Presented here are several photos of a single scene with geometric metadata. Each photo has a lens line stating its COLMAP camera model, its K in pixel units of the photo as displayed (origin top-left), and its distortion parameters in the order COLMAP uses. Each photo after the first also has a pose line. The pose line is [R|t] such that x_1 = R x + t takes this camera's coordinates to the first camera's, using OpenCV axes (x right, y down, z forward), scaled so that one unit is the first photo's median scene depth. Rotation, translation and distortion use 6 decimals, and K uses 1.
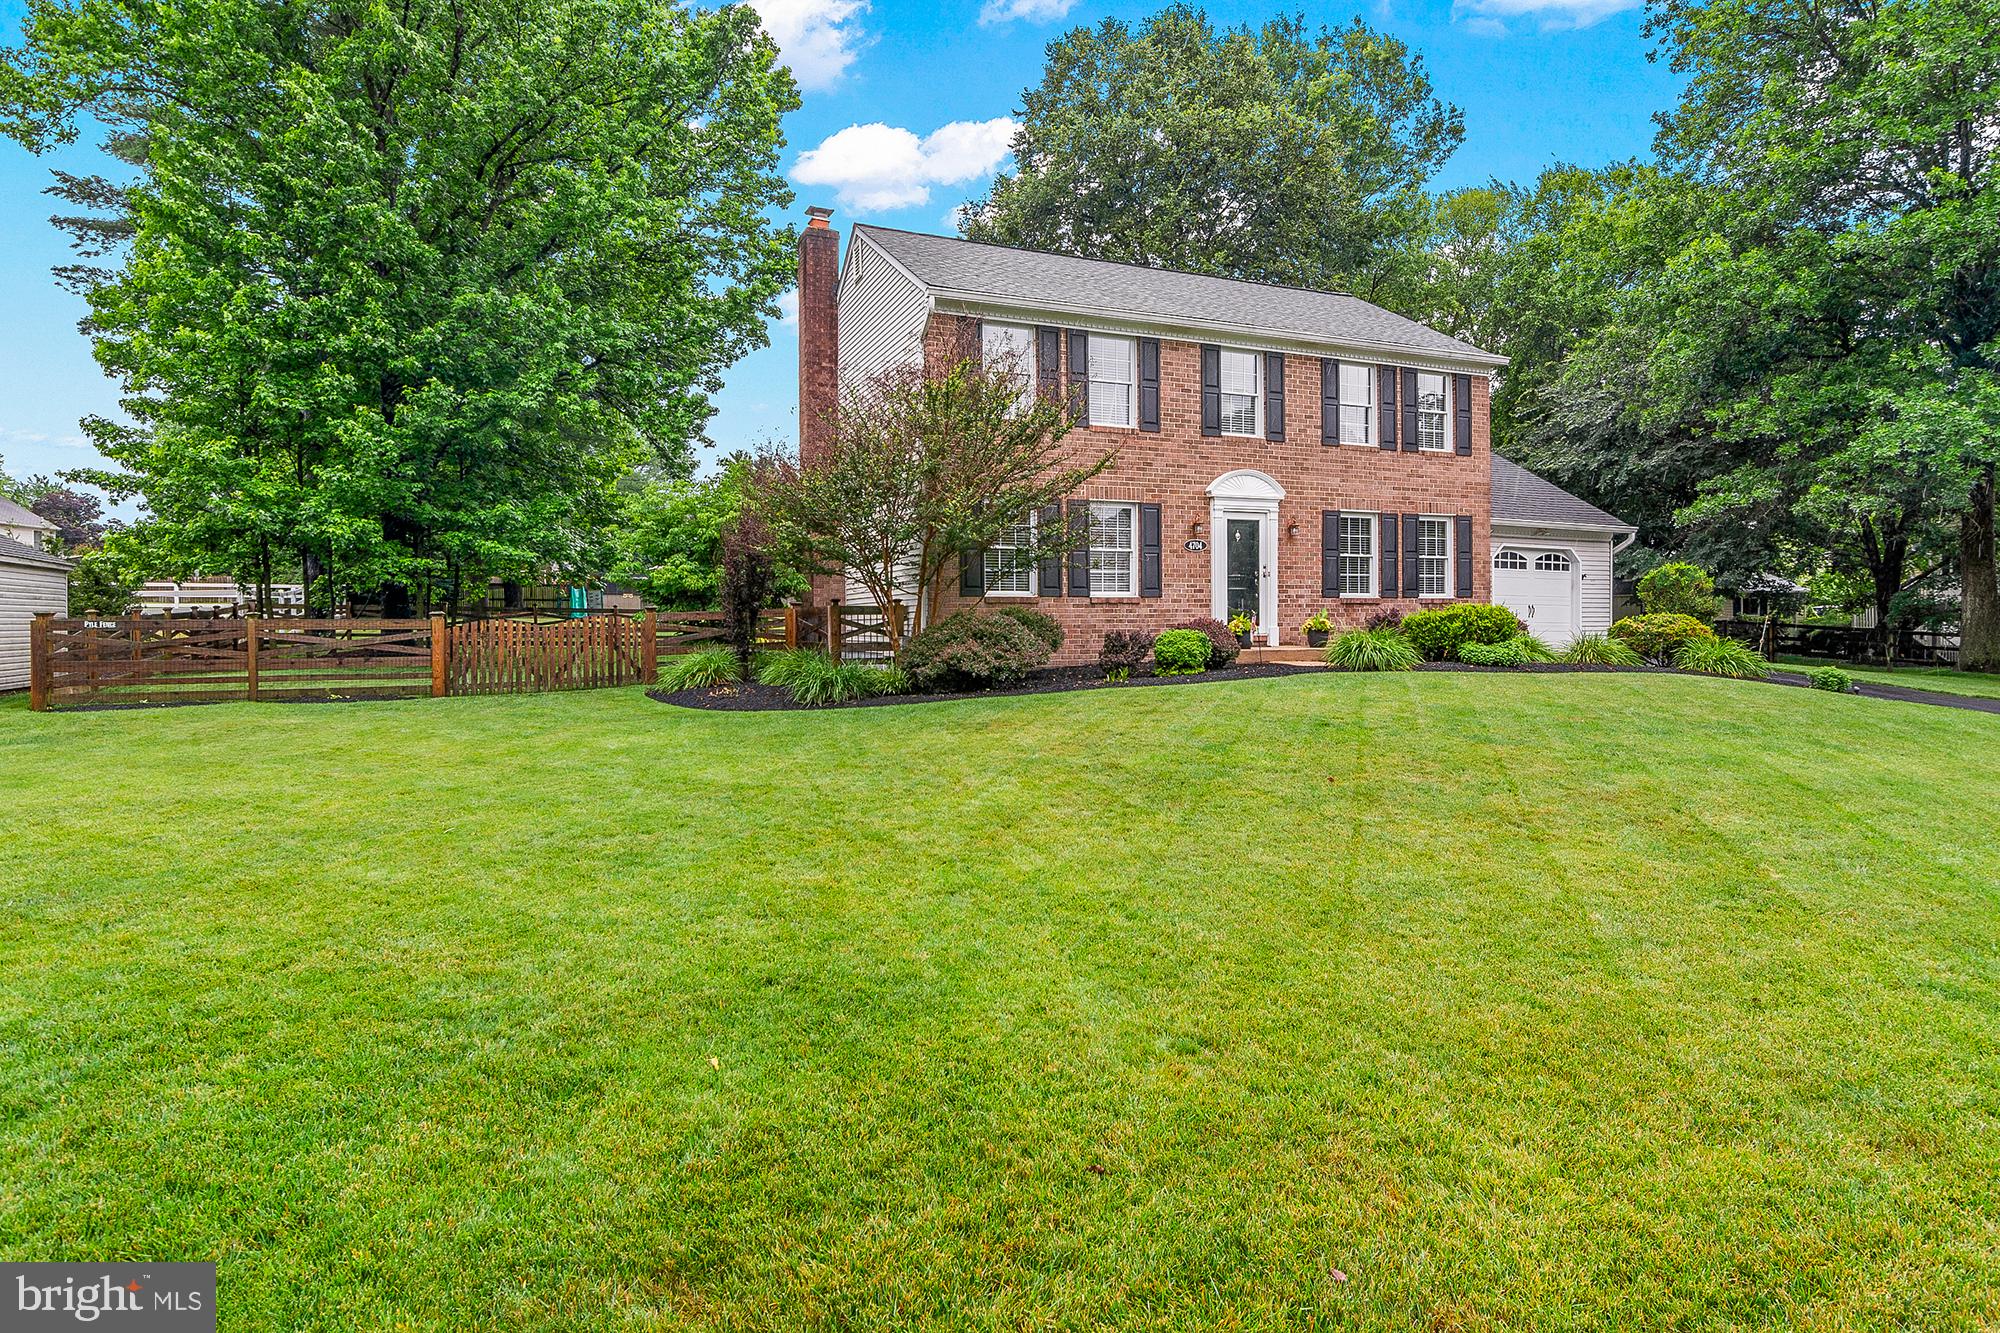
lens RADIAL K [[1013.6, 0, 1000.0], [0, 1013.6, 666.5], [0, 0, 1]] dist [0.000750, -0.000104]
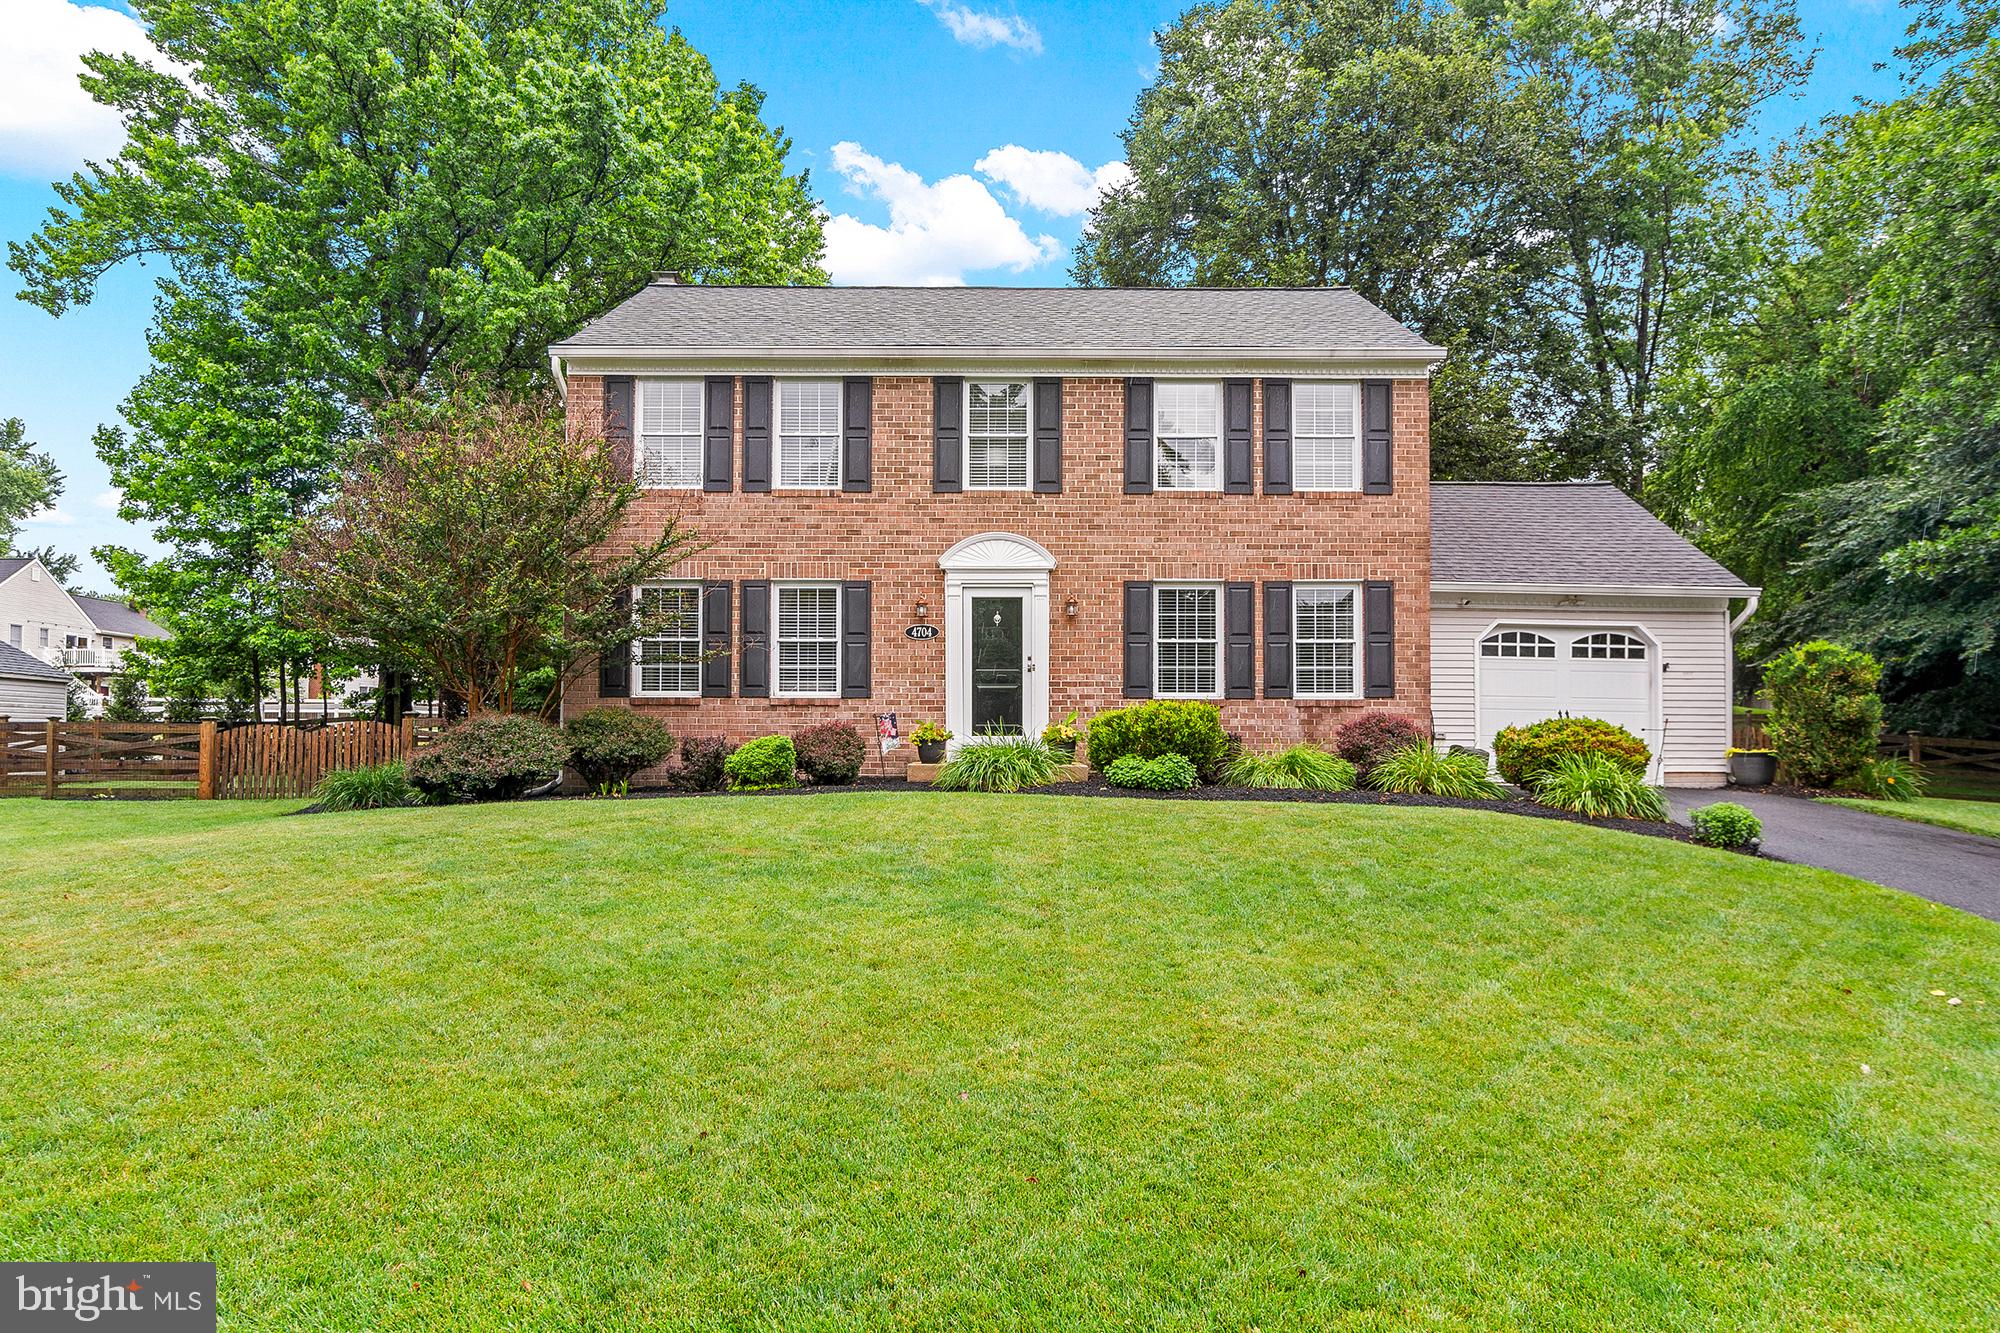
lens RADIAL K [[1174.9, 0, 1000.0], [0, 1174.9, 747.8], [0, 0, 1]] dist [0.005049, 0.000464]
pose [[0.928131, 0.008372, -0.372159, 0.555310], [-0.024629, 0.998938, -0.038951, 0.003390], [0.371437, 0.045318, 0.927351, 0.175161]]
